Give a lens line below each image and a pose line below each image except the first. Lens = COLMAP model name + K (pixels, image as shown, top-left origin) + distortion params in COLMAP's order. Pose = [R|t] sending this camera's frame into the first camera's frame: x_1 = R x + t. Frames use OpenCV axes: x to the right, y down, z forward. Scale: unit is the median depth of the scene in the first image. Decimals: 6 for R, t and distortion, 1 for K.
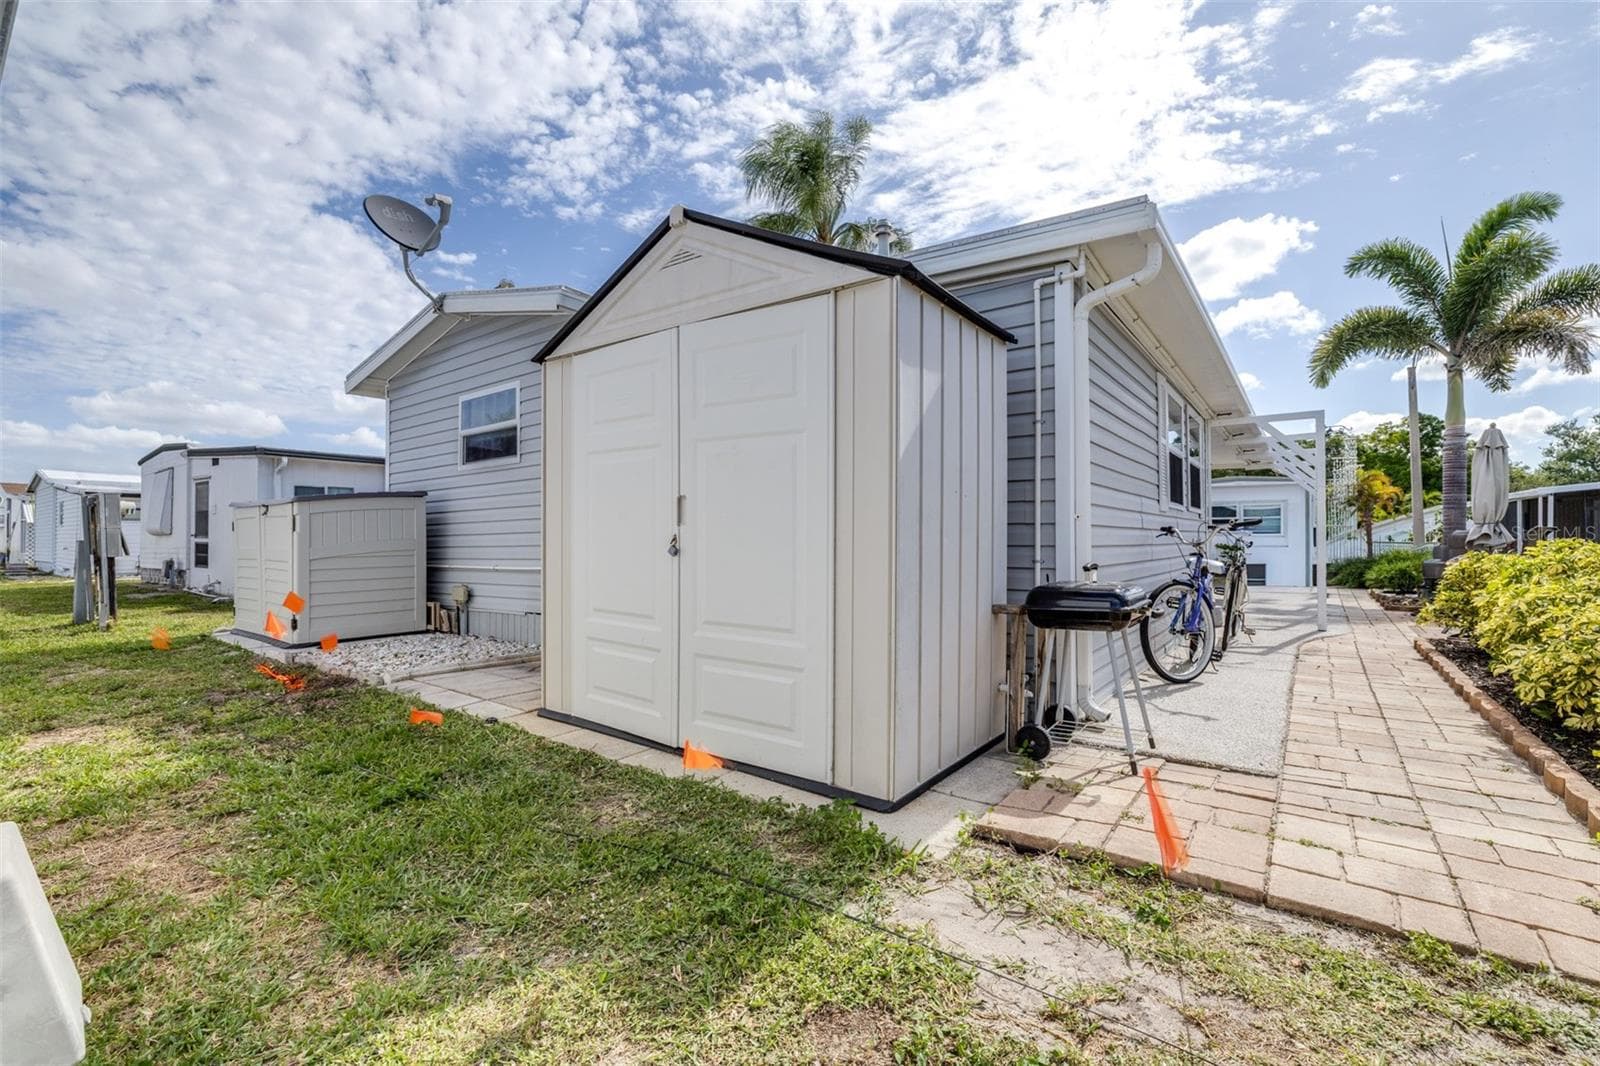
lens RADIAL K [[688.3, 0, 799.8], [0, 688.3, 539.9], [0, 0, 1]] dist [-0.001144, -0.000407]
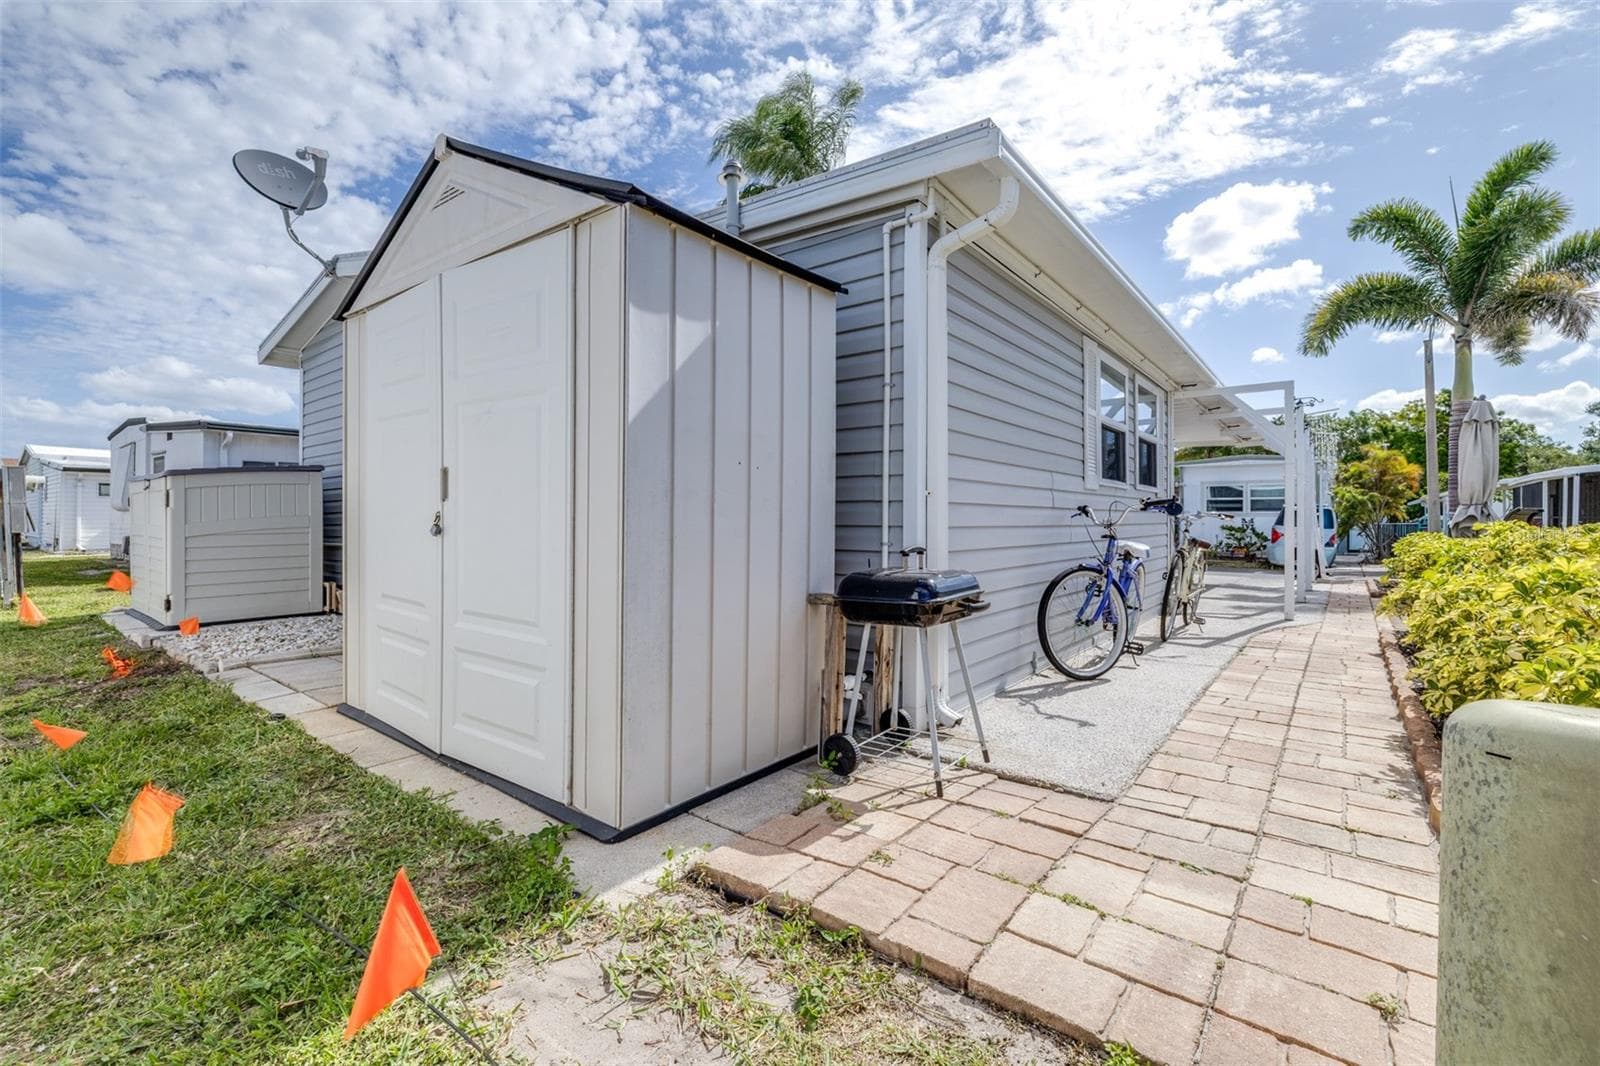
lens RADIAL K [[693.6, 0, 803.3], [0, 693.6, 520.9], [0, 0, 1]] dist [-0.000894, -0.000069]
pose [[0.999697, 0.005069, -0.024070, 0.275396], [-0.005002, 0.999983, 0.002837, -0.000353], [0.024084, -0.002716, 0.999706, 0.115853]]
